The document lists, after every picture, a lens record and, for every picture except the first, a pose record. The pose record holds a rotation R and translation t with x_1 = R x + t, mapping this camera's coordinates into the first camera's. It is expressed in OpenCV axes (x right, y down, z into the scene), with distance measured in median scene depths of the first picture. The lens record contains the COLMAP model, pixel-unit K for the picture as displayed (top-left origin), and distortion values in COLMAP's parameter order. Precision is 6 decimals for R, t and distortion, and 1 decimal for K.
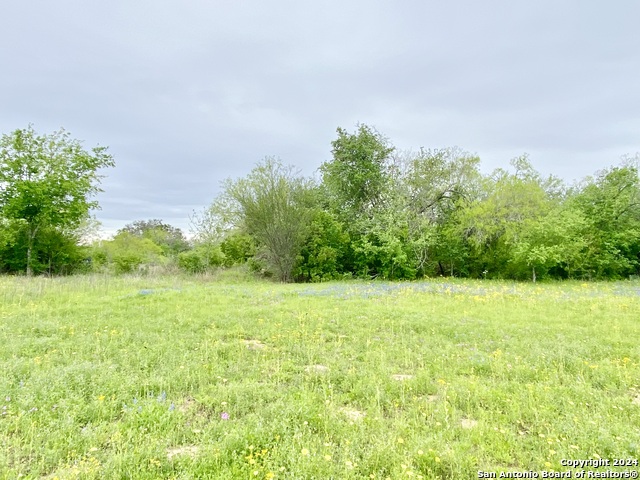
lens RADIAL K [[449.0, 0, 320.0], [0, 449.0, 240.0], [0, 0, 1]] dist [0.000227, -0.001360]
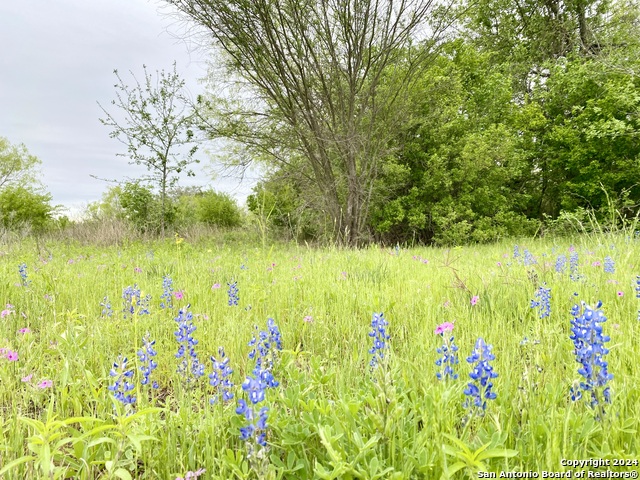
lens RADIAL K [[491.1, 0, 320.0], [0, 491.1, 240.0], [0, 0, 1]] dist [0.045160, -0.069743]
pose [[0.988383, -0.012390, -0.151479, -0.043750], [0.018671, 0.999021, 0.040113, 0.070379], [0.150833, -0.042475, 0.987646, 0.617826]]
